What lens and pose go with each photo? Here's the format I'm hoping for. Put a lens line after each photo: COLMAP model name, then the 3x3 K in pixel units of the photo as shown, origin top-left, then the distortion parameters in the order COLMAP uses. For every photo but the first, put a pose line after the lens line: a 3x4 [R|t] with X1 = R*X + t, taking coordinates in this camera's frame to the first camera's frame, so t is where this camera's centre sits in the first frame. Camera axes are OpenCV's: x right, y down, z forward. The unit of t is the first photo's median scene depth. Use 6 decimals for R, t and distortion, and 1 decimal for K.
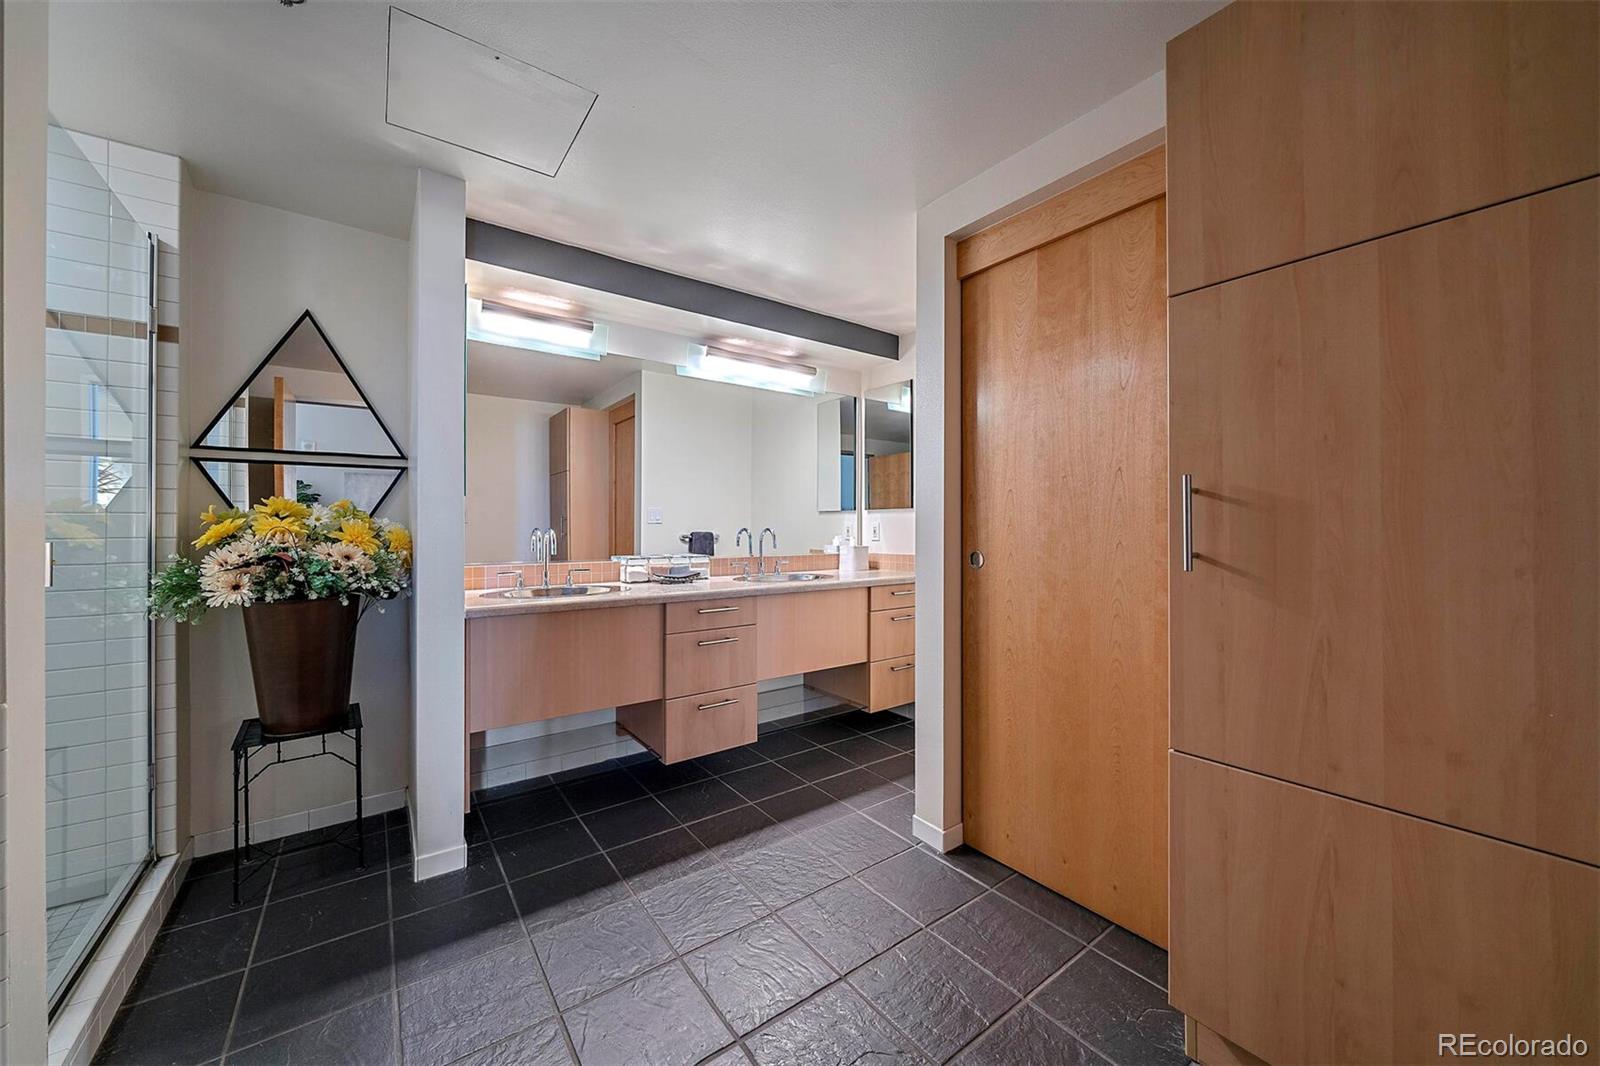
lens RADIAL K [[570.8, 0, 785.8], [0, 570.8, 523.2], [0, 0, 1]] dist [-0.019064, -0.000083]
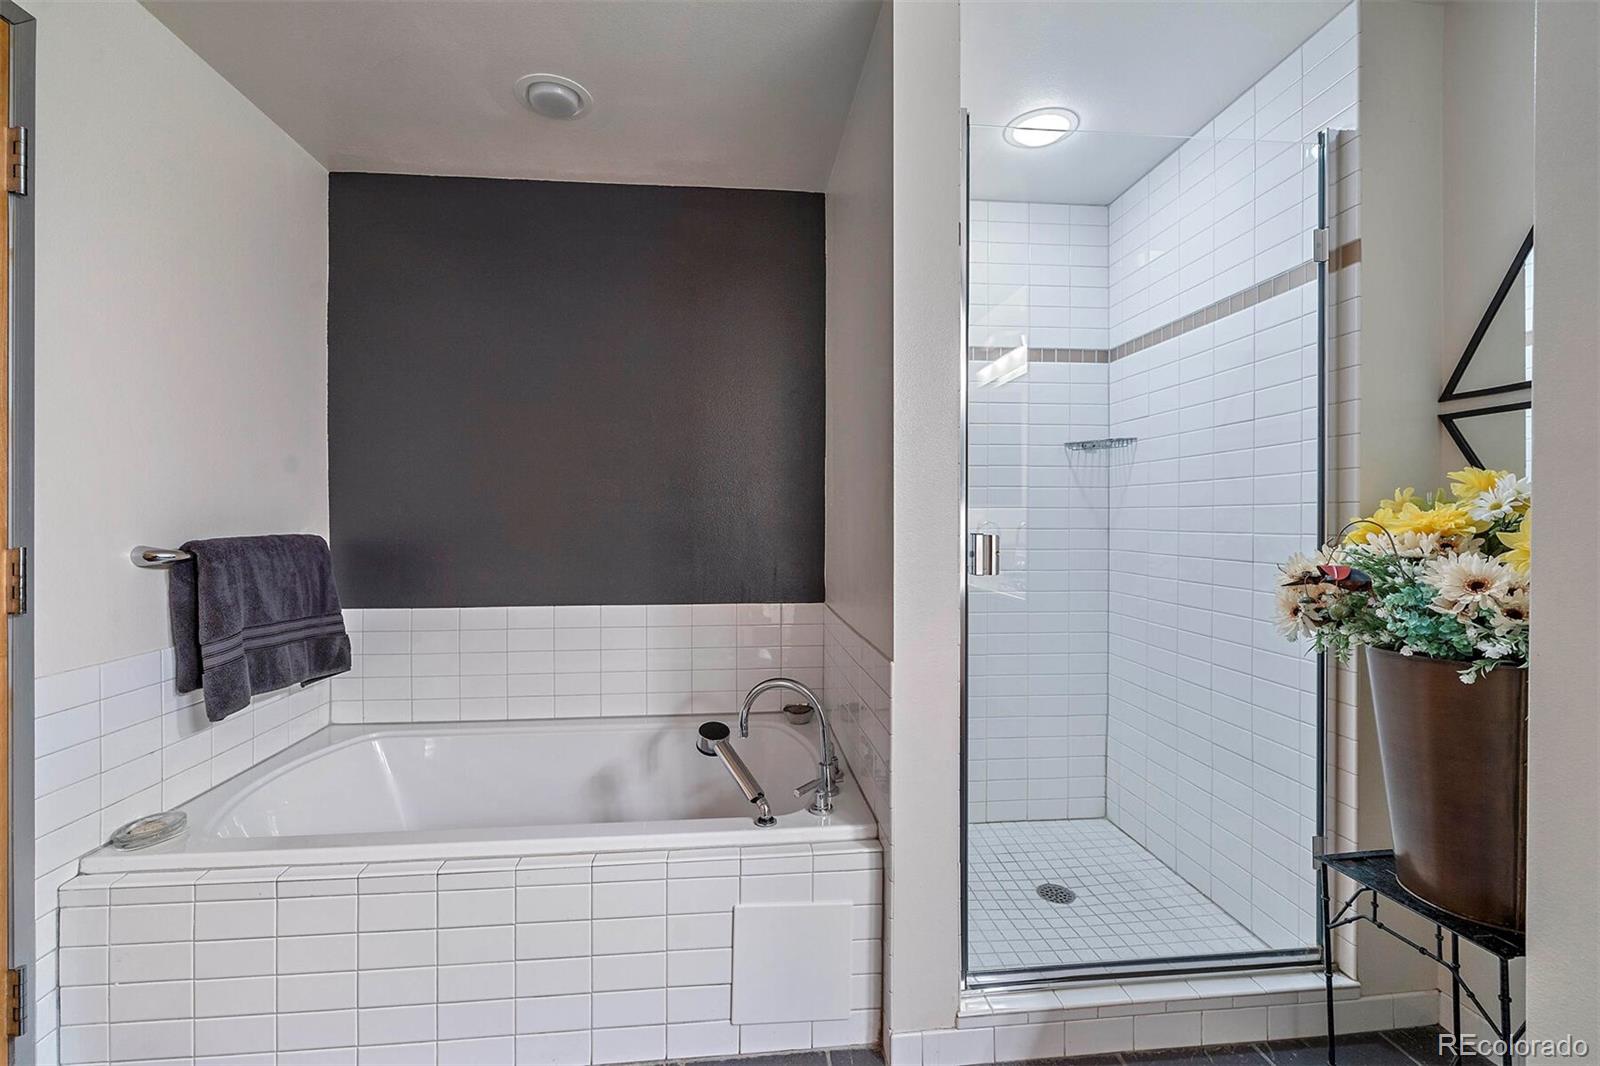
lens RADIAL K [[722.4, 0, 814.1], [0, 722.4, 521.6], [0, 0, 1]] dist [-0.000301, -0.000030]
pose [[-0.505811, 0.002810, -0.862640, 0.036194], [0.005037, 0.999987, 0.000304, 0.002371], [0.862630, -0.004192, -0.505819, 0.607858]]
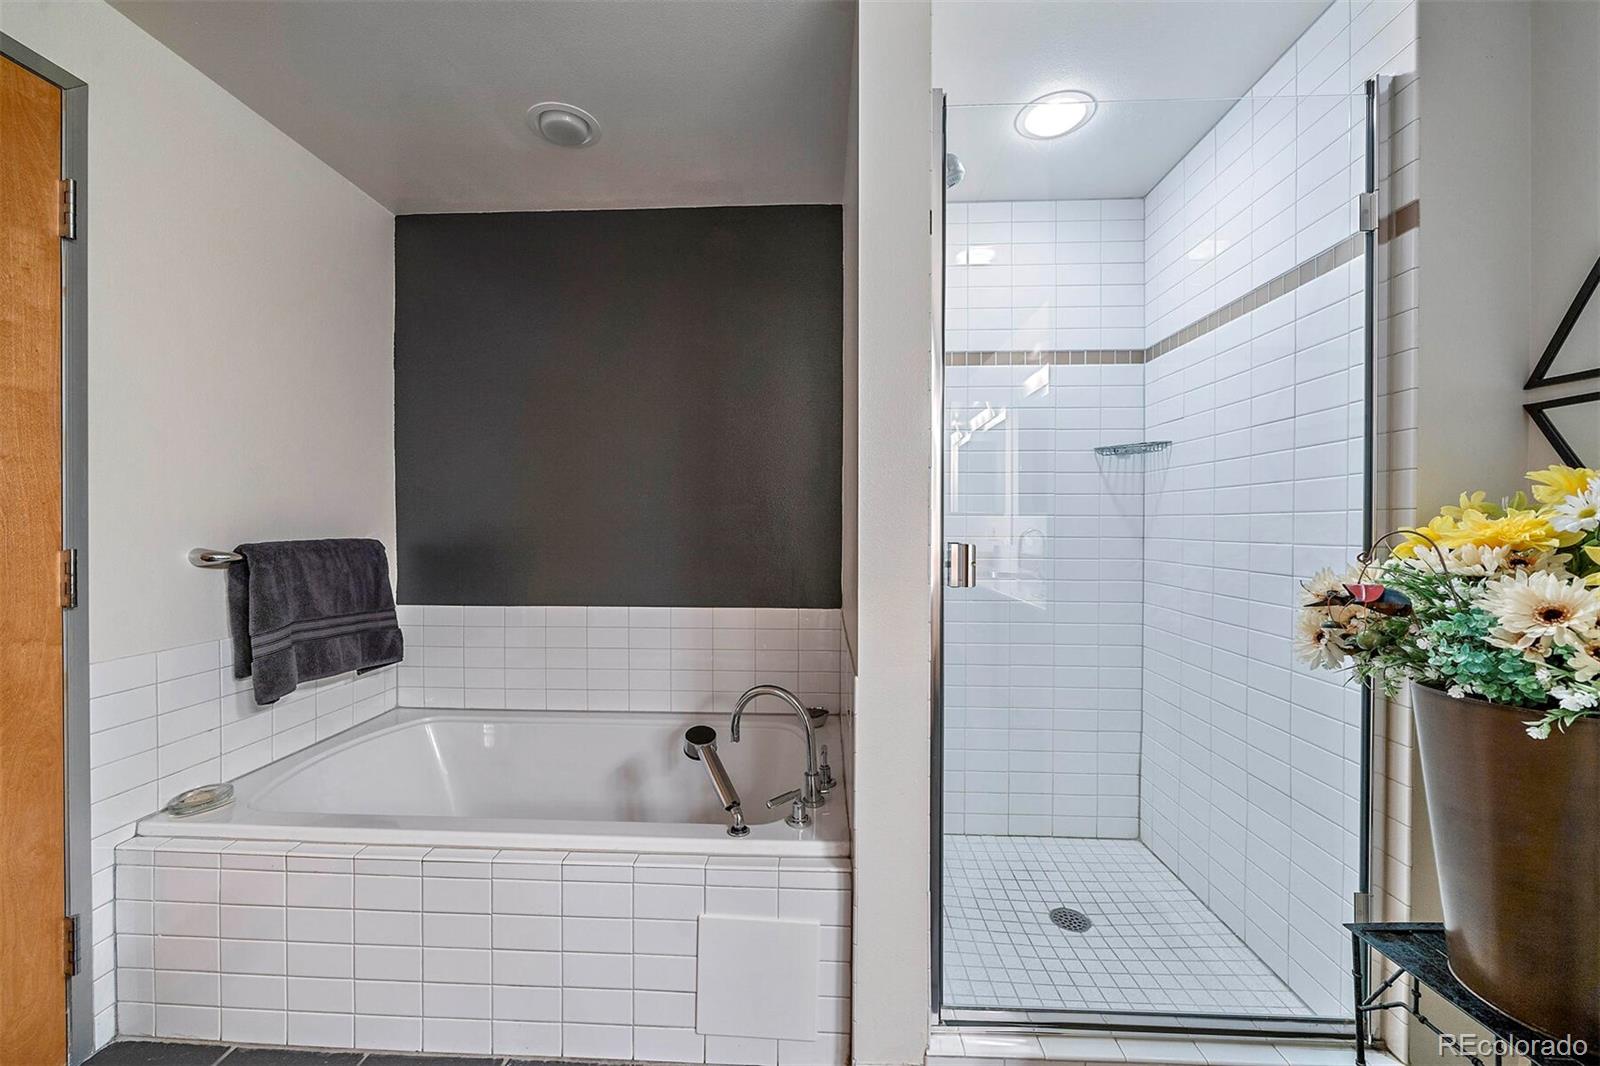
lens RADIAL K [[646.4, 0, 822.3], [0, 646.4, 530.8], [0, 0, 1]] dist [-0.003641, 0.000576]
pose [[-0.631820, 0.003711, -0.775106, -0.101051], [0.001331, 0.999992, 0.003703, 0.001951], [0.775114, 0.001308, -0.631820, 0.662107]]
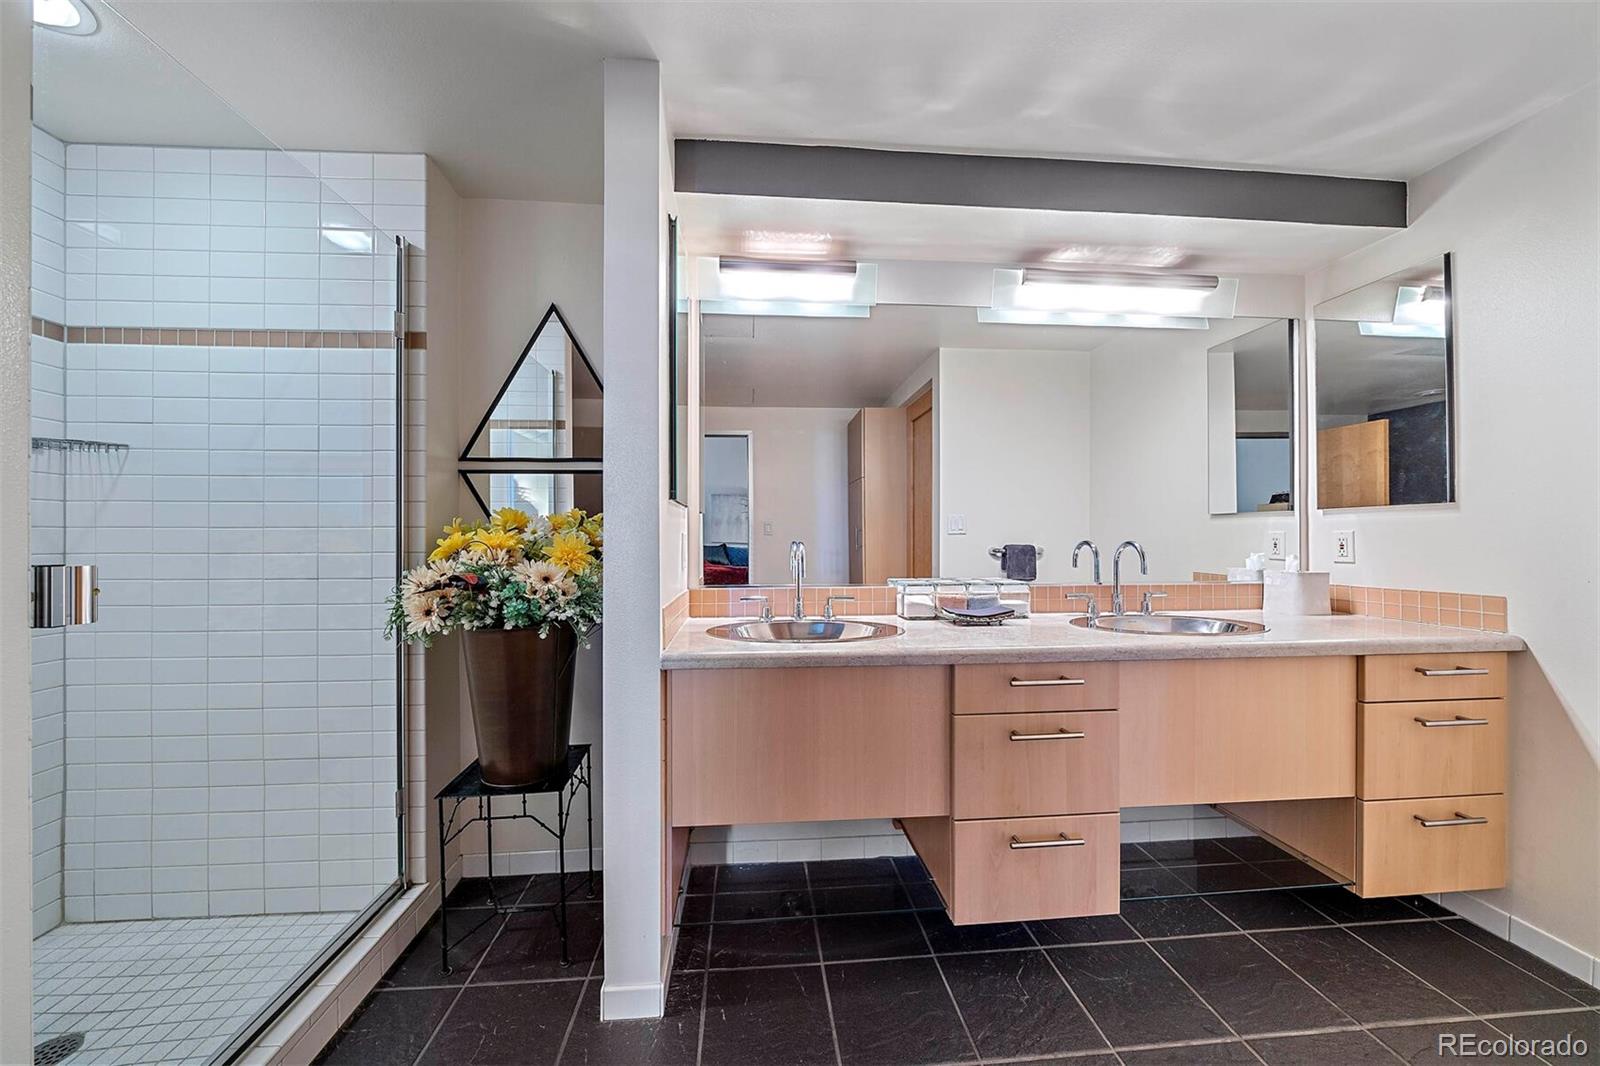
lens RADIAL K [[554.0, 0, 791.3], [0, 554.0, 536.8], [0, 0, 1]] dist [-0.008497, 0.000517]
pose [[0.858189, -0.002964, -0.513325, -0.048125], [0.006375, 0.999968, 0.004885, -0.001321], [0.513294, -0.007464, 0.858180, 0.355678]]
